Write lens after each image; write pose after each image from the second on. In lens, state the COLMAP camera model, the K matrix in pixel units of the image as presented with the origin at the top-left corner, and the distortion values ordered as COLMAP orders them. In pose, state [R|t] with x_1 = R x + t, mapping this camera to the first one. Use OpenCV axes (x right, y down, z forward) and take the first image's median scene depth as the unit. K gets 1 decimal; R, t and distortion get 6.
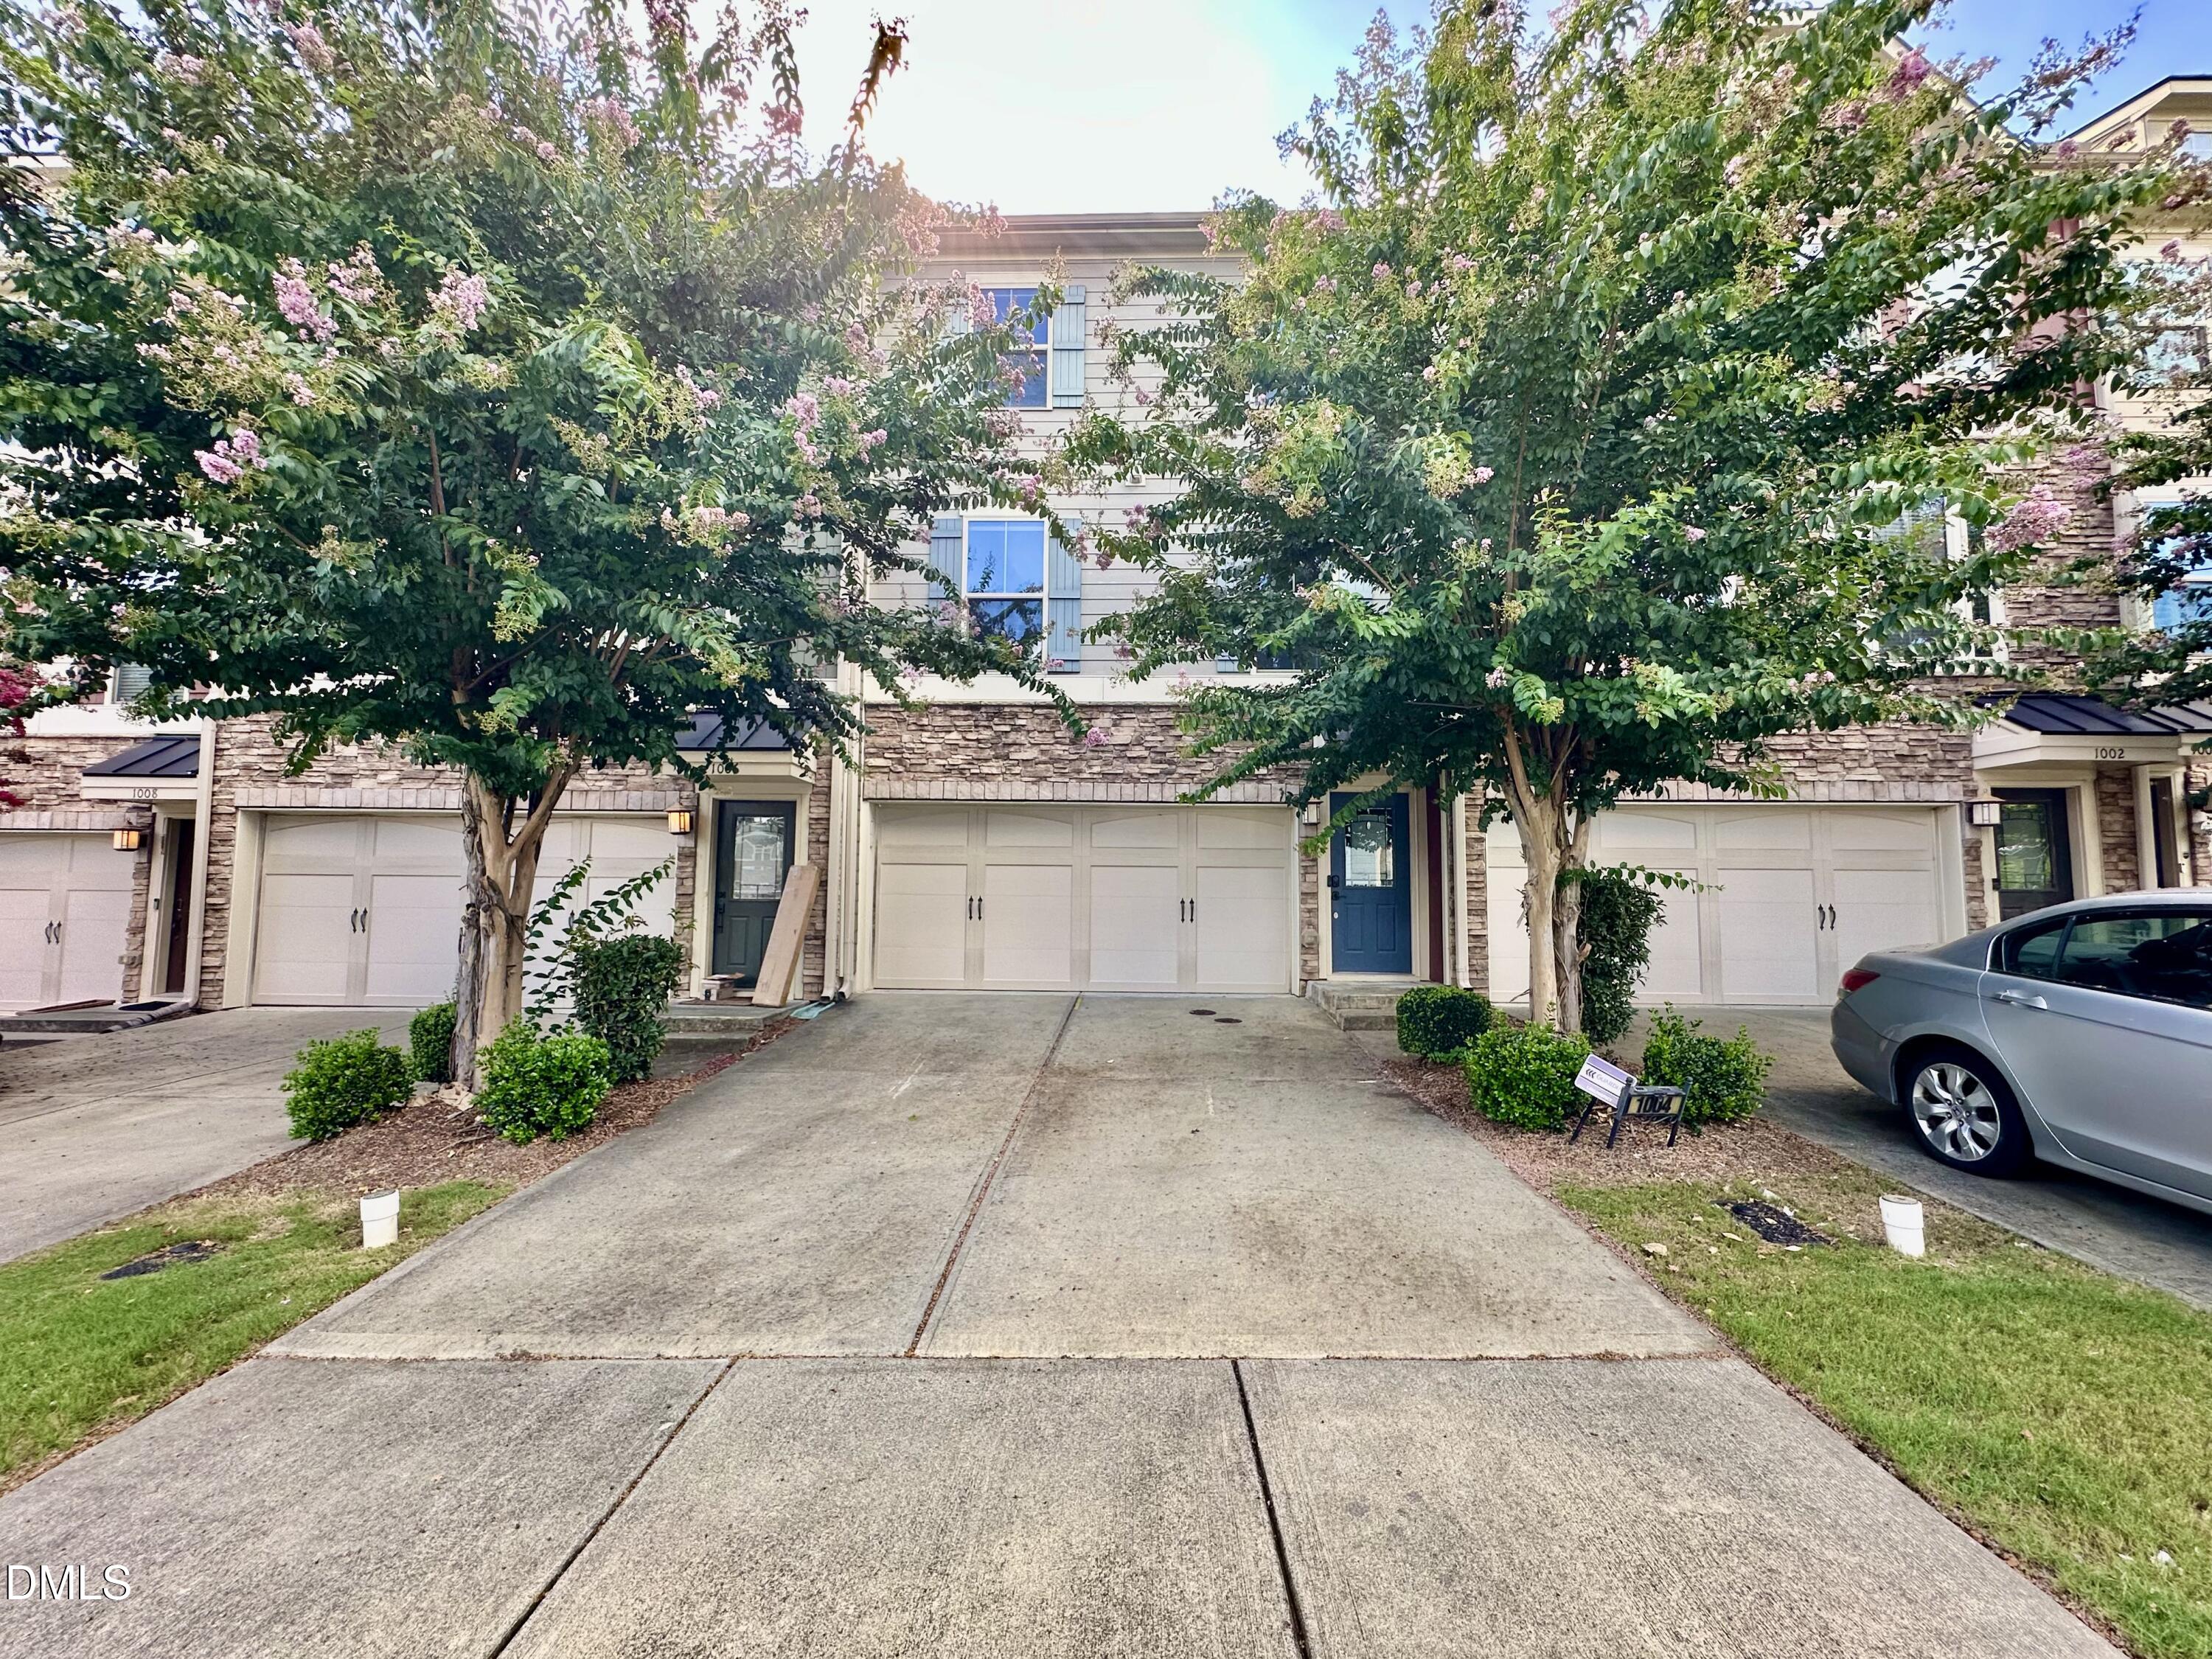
lens RADIAL K [[883.8, 0, 1102.4], [0, 883.8, 831.3], [0, 0, 1]] dist [-0.002549, 0.000393]
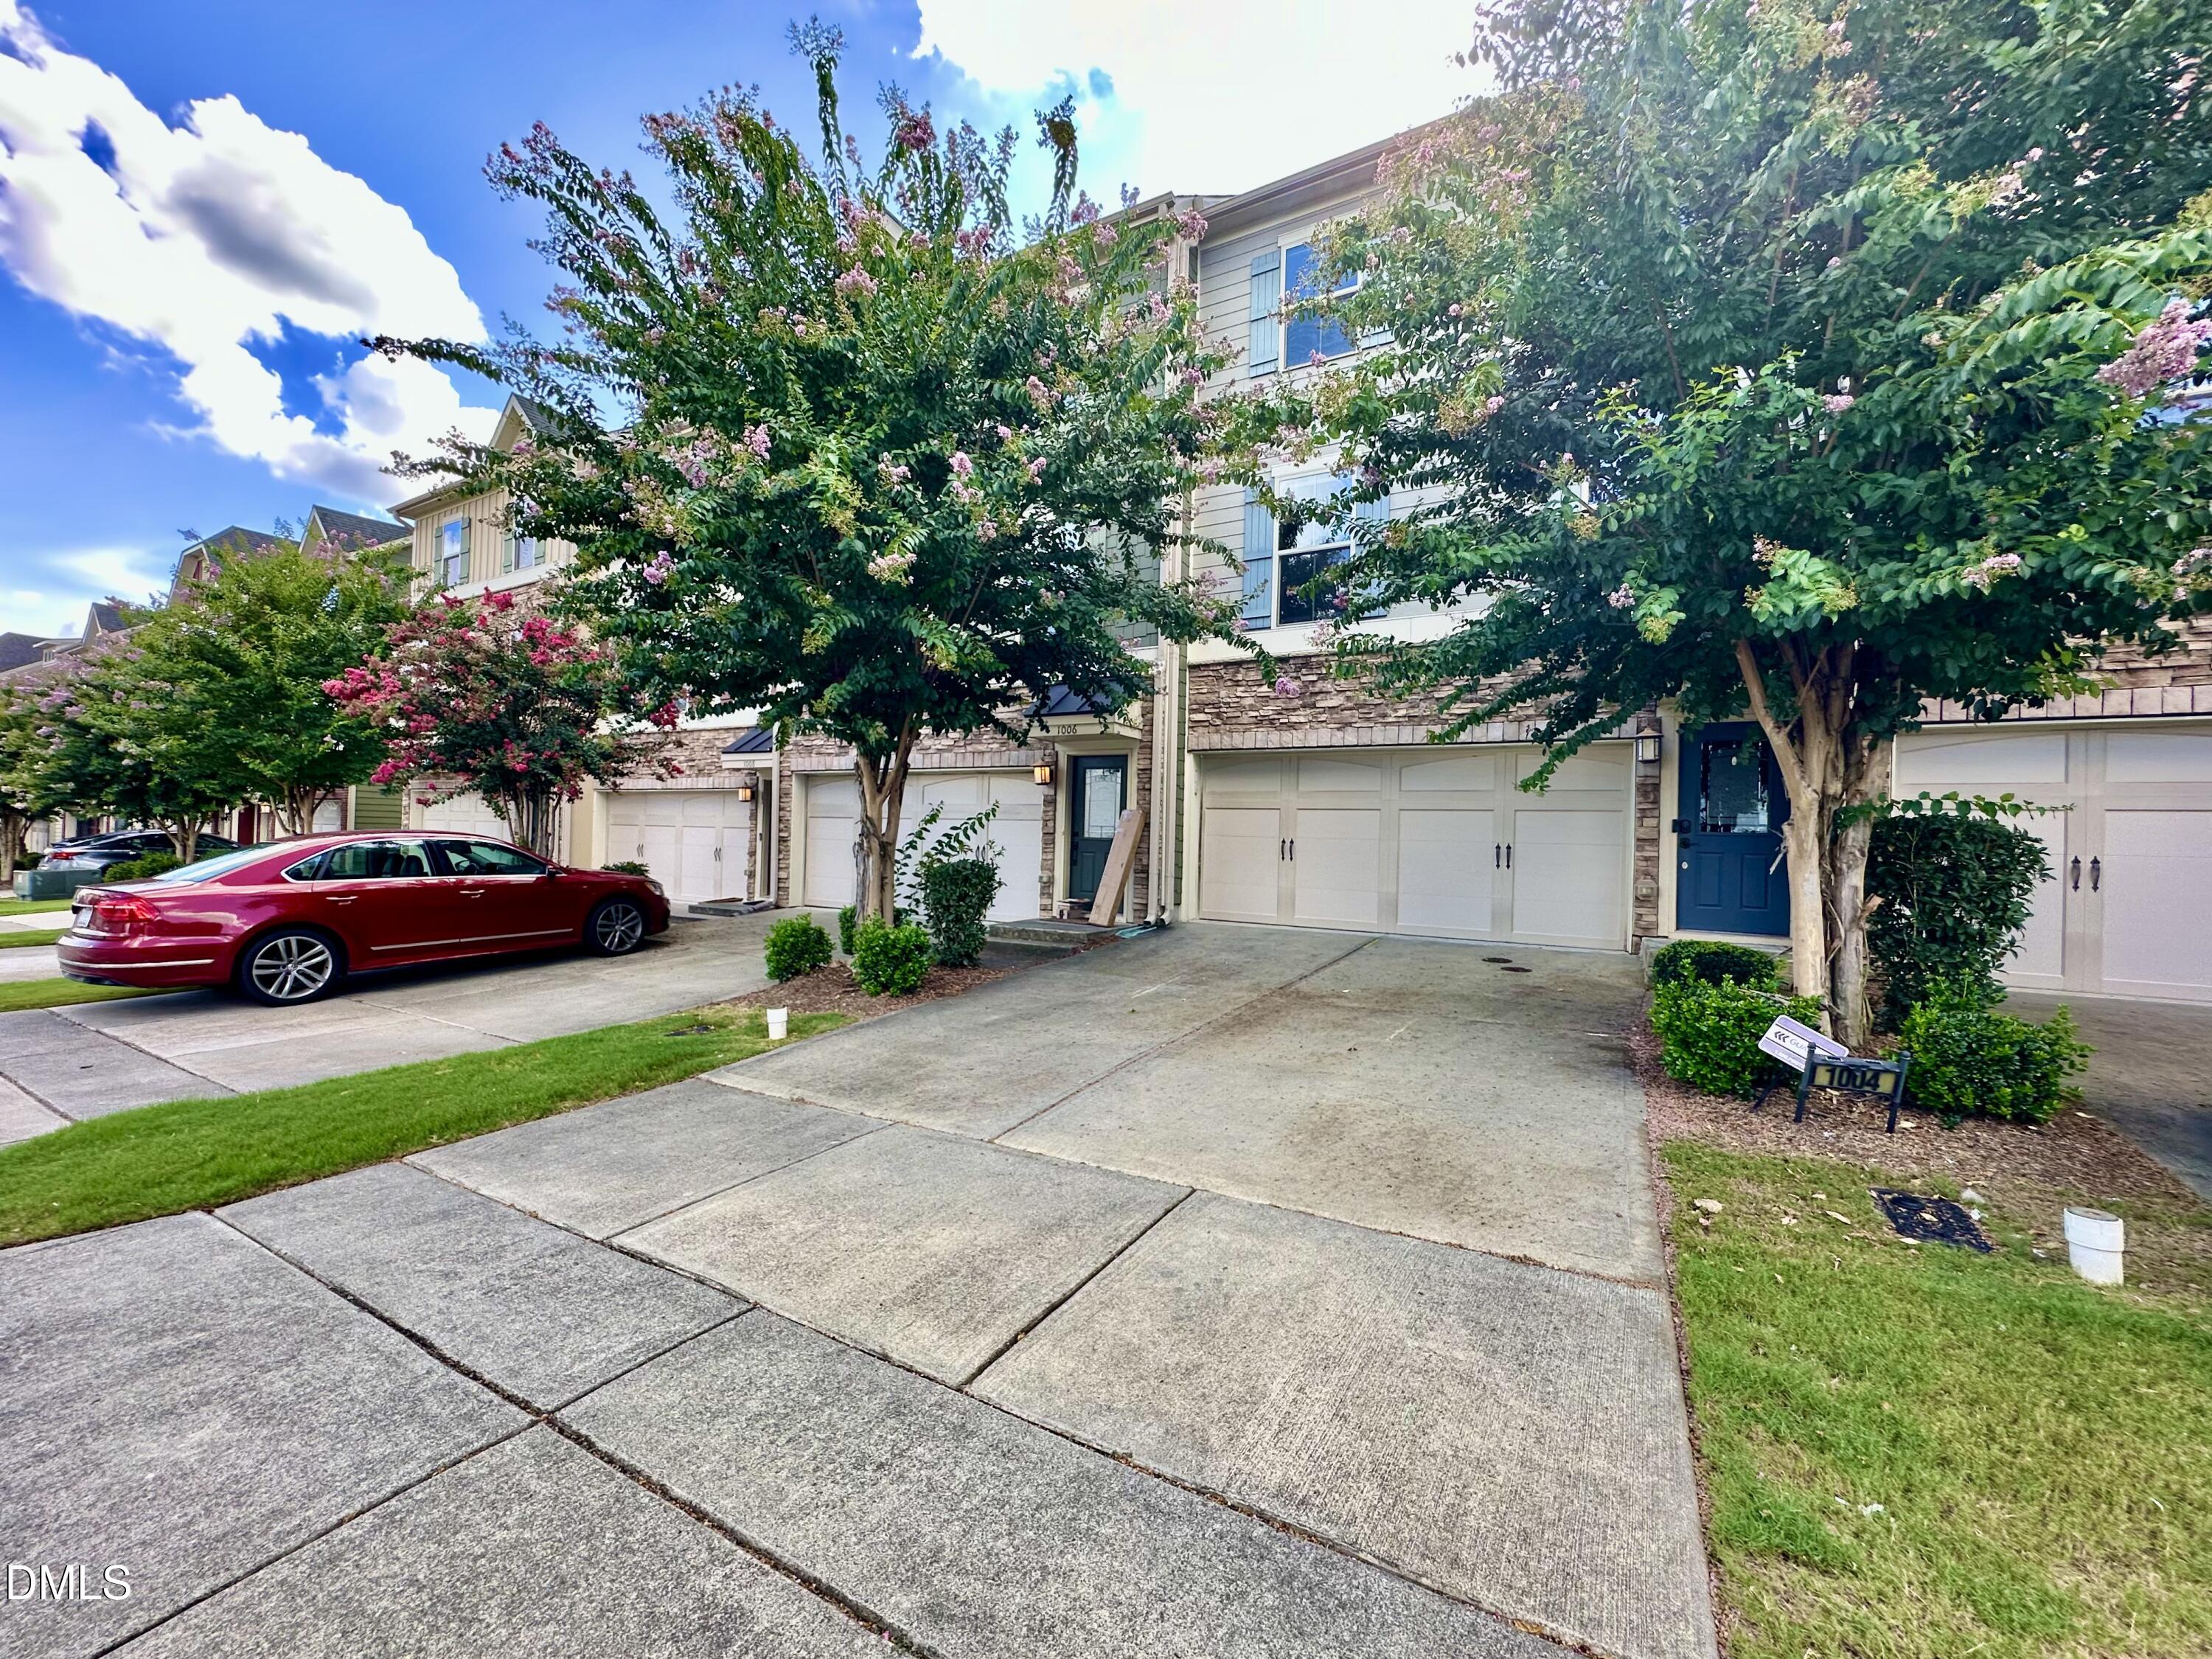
lens RADIAL K [[883.8, 0, 1102.4], [0, 883.8, 831.3], [0, 0, 1]] dist [-0.002549, 0.000393]
pose [[0.872790, 0.008951, -0.488014, 0.378470], [0.018230, 0.998536, 0.050919, 0.013395], [0.487755, -0.053338, 0.871350, -0.078359]]
